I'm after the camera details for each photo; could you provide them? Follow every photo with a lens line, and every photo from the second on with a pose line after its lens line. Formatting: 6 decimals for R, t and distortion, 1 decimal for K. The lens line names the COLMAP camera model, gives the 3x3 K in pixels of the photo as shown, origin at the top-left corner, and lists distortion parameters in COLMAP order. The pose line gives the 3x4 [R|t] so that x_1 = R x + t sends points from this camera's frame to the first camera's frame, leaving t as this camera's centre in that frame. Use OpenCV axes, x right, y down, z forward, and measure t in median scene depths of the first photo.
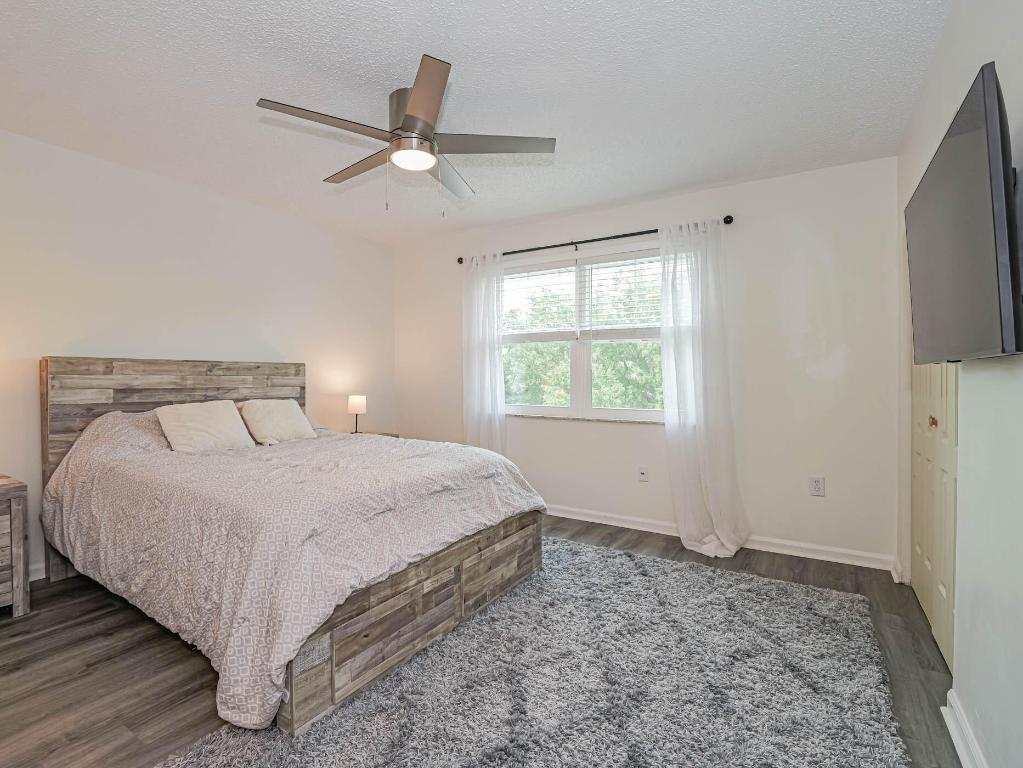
lens RADIAL K [[492.5, 0, 509.1], [0, 492.5, 377.2], [0, 0, 1]] dist [-0.011674, 0.000039]
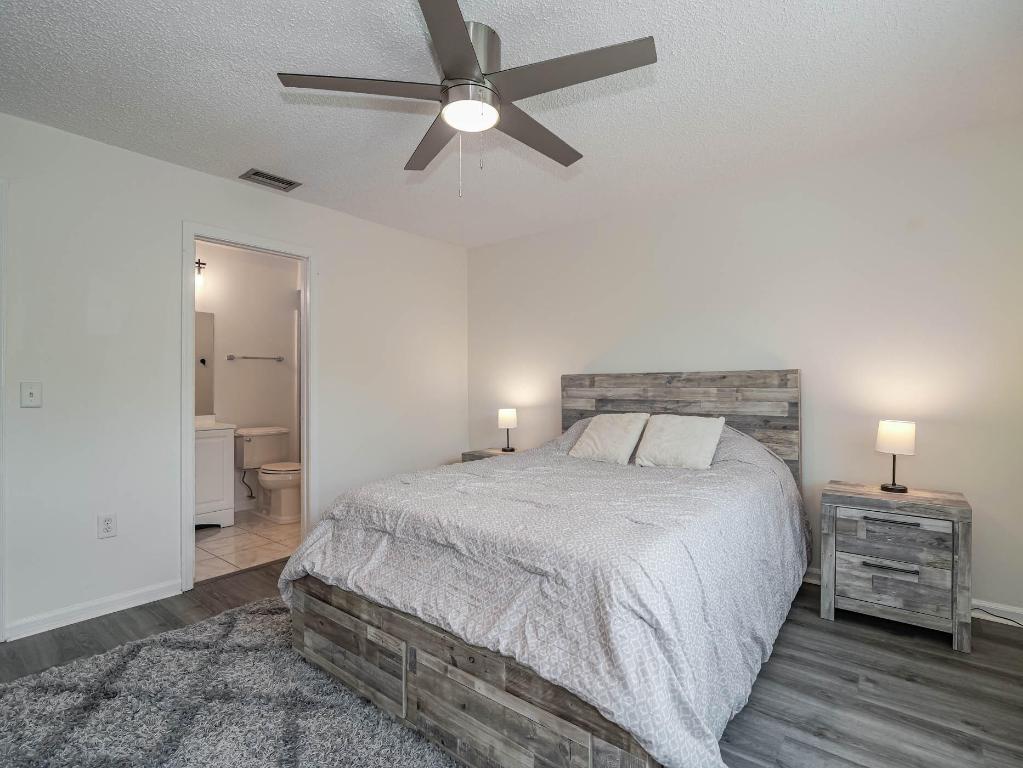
lens RADIAL K [[501.0, 0, 511.2], [0, 501.0, 400.6], [0, 0, 1]] dist [-0.017815, -0.000001]
pose [[-0.126012, 0.019909, -0.991829, 0.462024], [-0.000378, 0.999798, 0.020117, 0.002865], [0.992029, 0.002910, -0.125979, 0.956191]]
